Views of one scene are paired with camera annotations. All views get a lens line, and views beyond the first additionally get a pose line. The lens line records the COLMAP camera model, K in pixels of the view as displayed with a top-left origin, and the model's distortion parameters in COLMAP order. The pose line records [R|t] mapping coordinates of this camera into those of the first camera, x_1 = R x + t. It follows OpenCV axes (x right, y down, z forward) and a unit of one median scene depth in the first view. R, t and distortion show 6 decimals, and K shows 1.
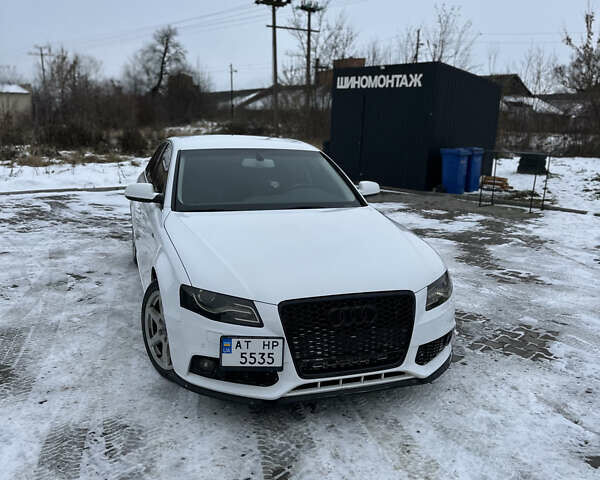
lens RADIAL K [[558.0, 0, 300.0], [0, 558.0, 240.0], [0, 0, 1]] dist [0.148678, -0.276701]
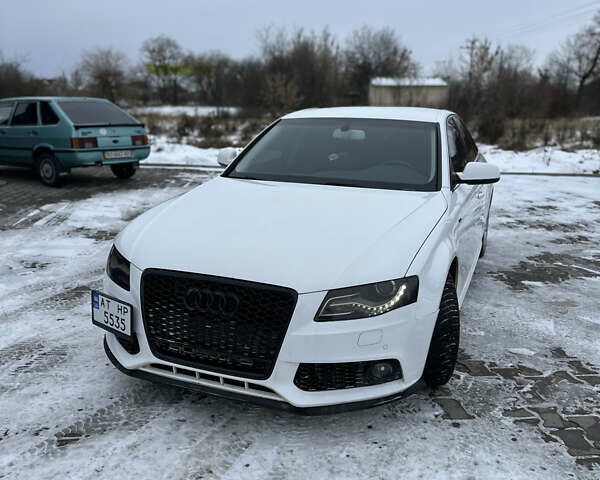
lens RADIAL K [[558.0, 0, 300.0], [0, 558.0, 240.0], [0, 0, 1]] dist [0.148678, -0.276701]
pose [[0.749264, 0.144731, -0.646263, 0.734953], [-0.136353, 0.988635, 0.063321, -0.028495], [0.648083, 0.040676, 0.760483, 0.448639]]
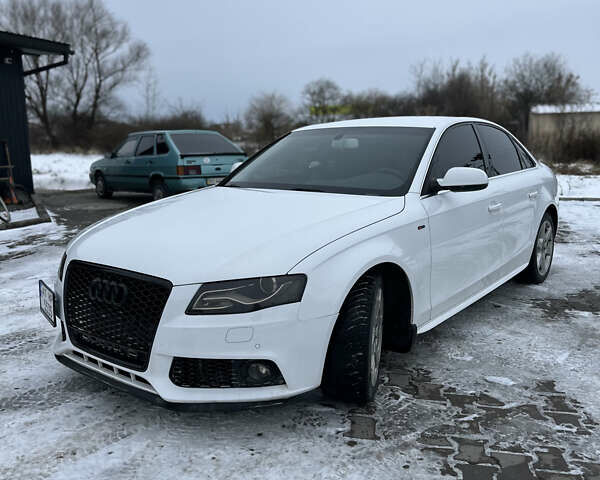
lens RADIAL K [[558.0, 0, 300.0], [0, 558.0, 240.0], [0, 0, 1]] dist [0.148678, -0.276701]
pose [[0.534560, 0.118023, -0.836849, 0.988319], [-0.152230, 0.987451, 0.042022, -0.026309], [0.831307, 0.104930, 0.545819, 0.771351]]
